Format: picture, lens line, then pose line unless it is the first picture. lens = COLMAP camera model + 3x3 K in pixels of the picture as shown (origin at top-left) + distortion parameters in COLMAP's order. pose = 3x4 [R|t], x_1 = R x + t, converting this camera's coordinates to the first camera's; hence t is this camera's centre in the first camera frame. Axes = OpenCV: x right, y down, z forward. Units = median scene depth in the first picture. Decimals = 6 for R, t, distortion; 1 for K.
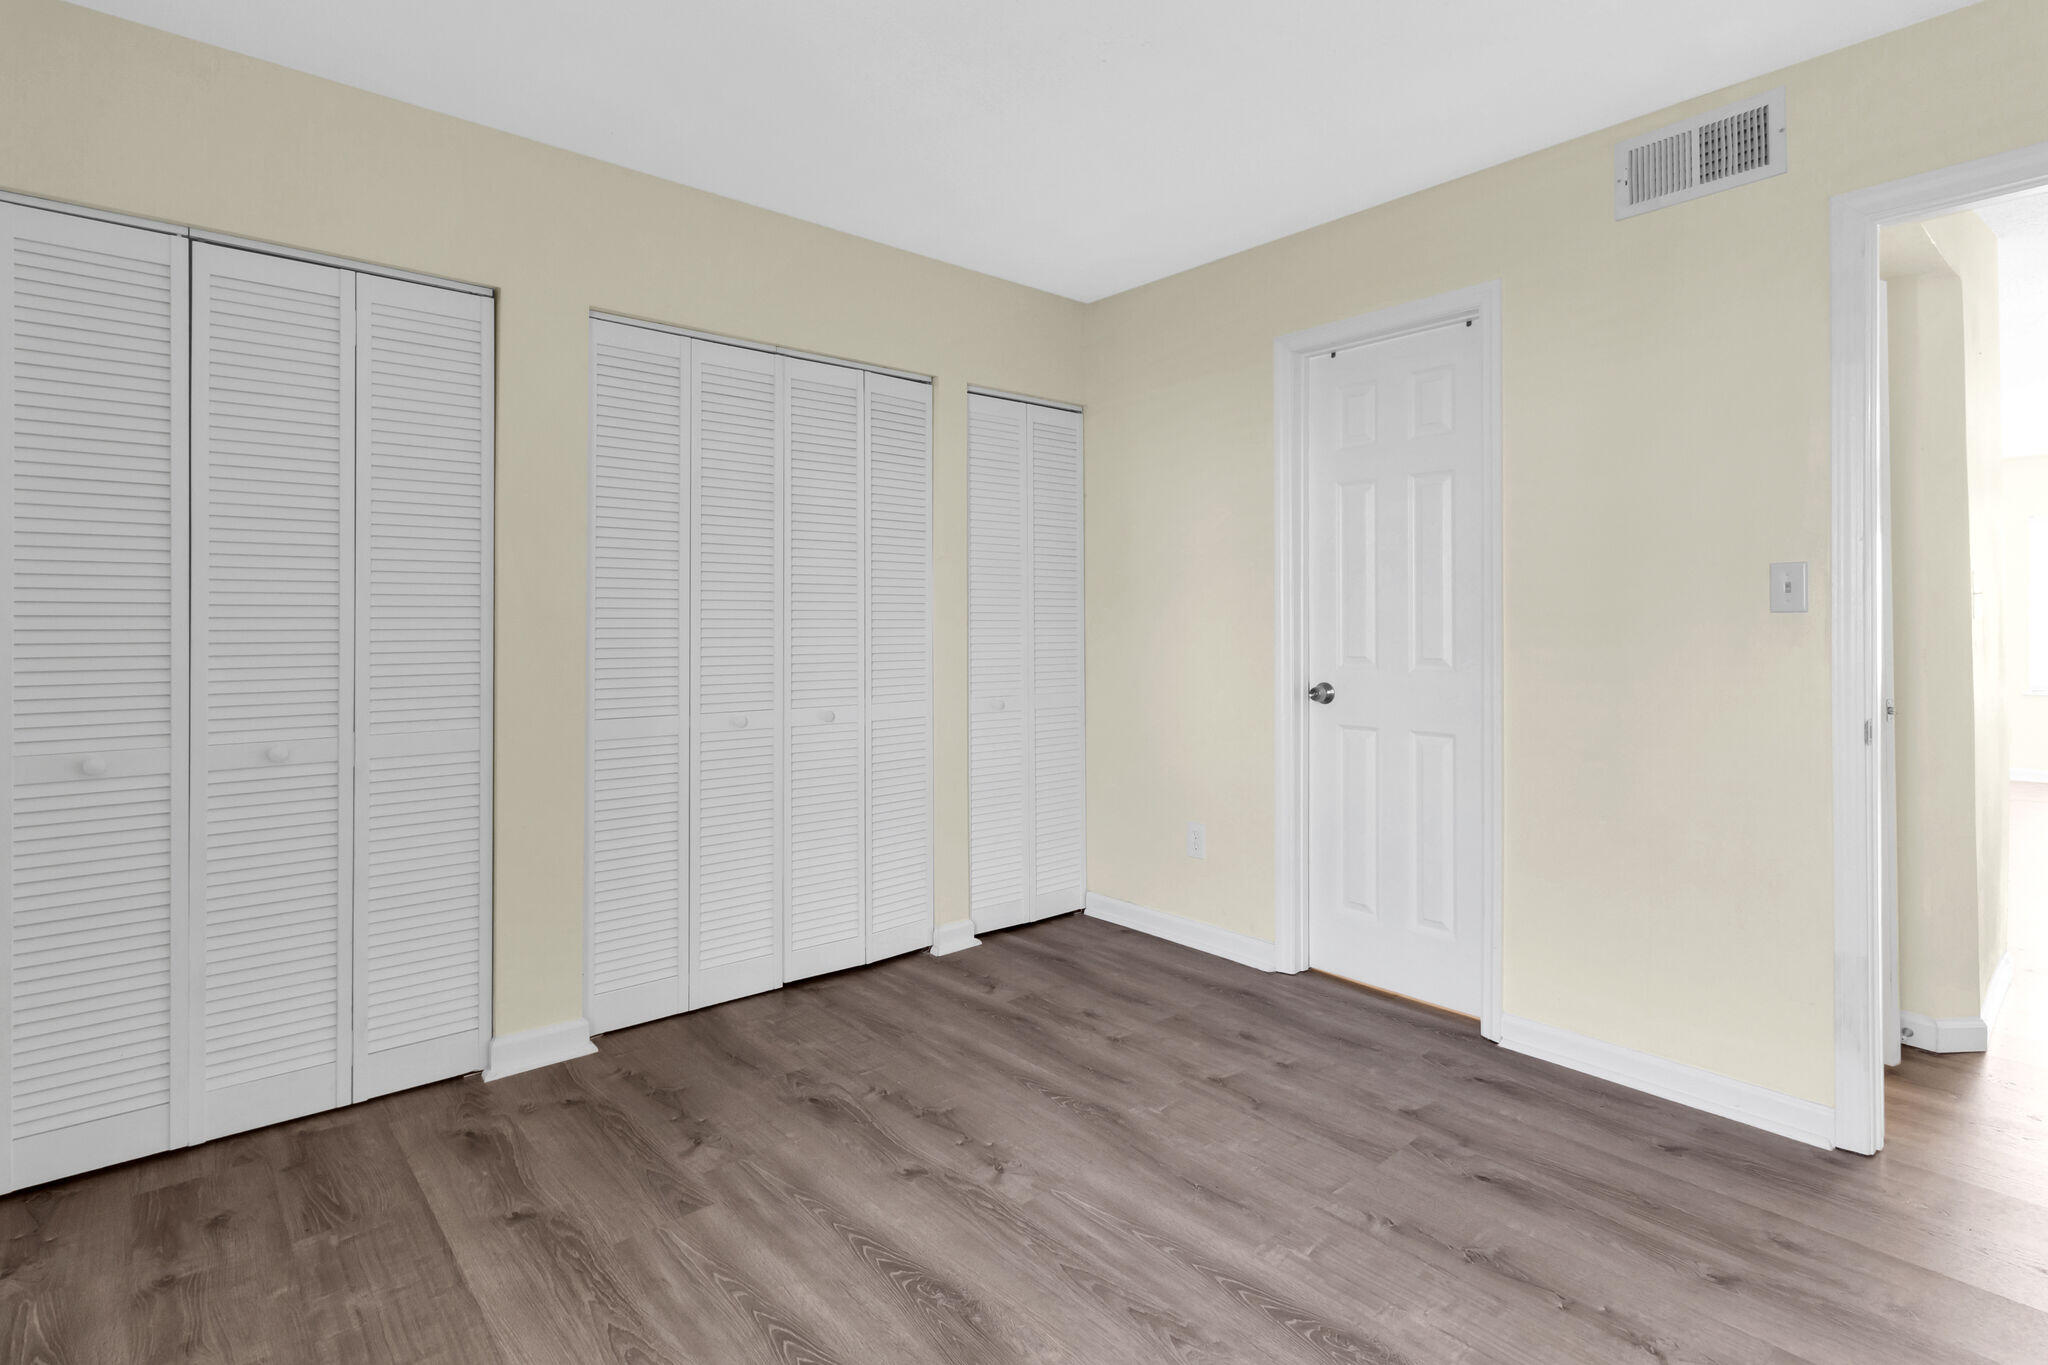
lens RADIAL K [[981.4, 0, 1013.1], [0, 981.4, 625.8], [0, 0, 1]] dist [0.003284, -0.001187]
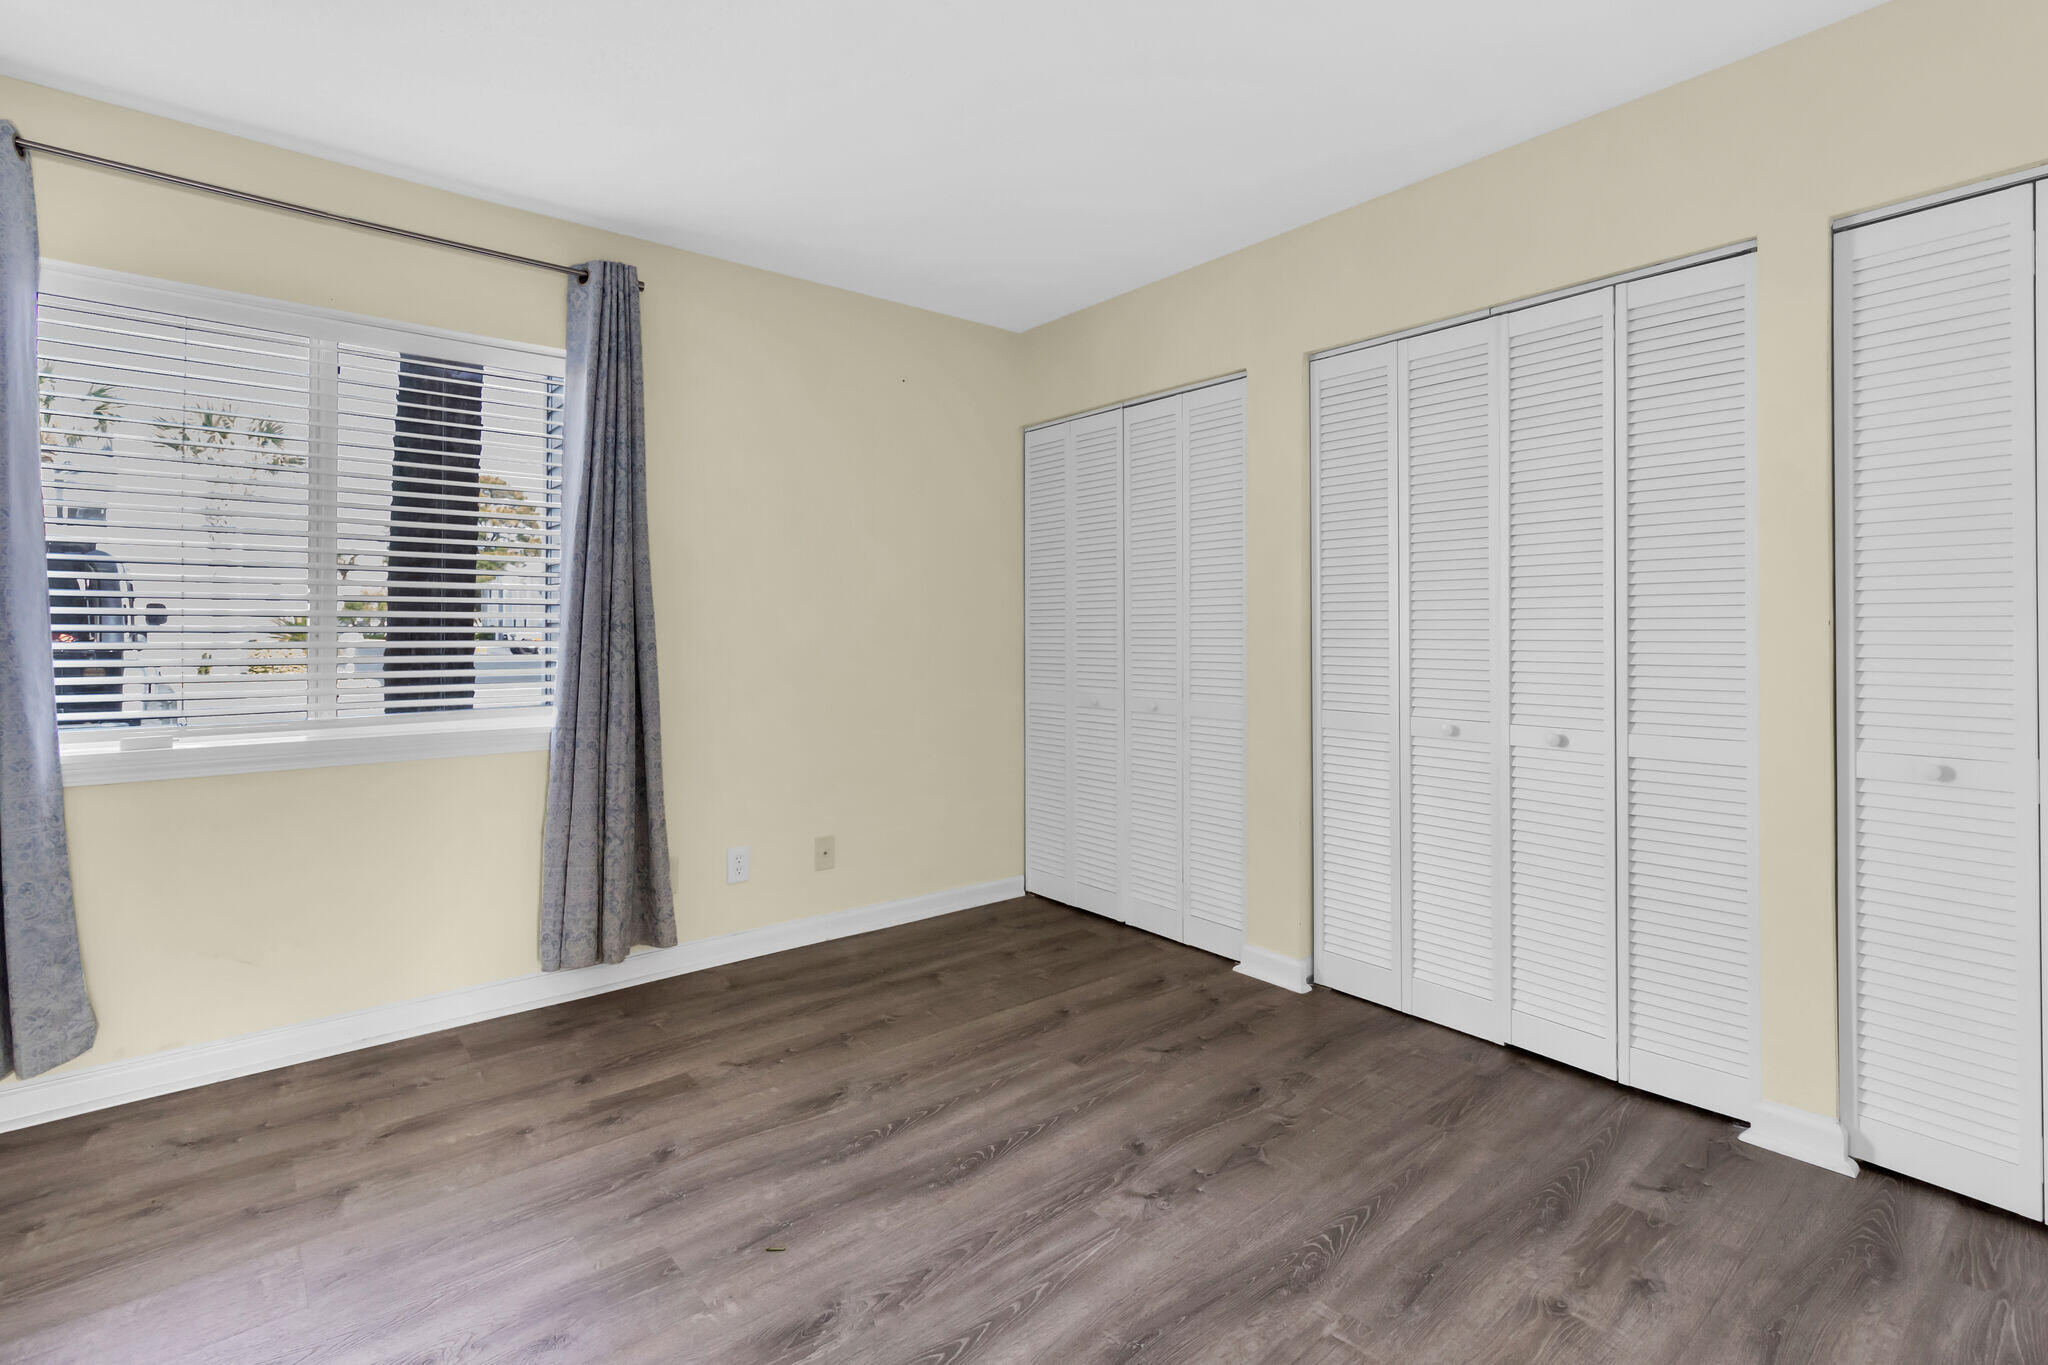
lens RADIAL K [[956.0, 0, 1040.0], [0, 956.0, 638.7], [0, 0, 1]] dist [-0.002570, 0.001576]
pose [[-0.009135, 0.009093, -0.999917, 0.788911], [0.000089, 0.999959, 0.009092, 0.002701], [0.999958, -0.000006, -0.009135, 0.779465]]
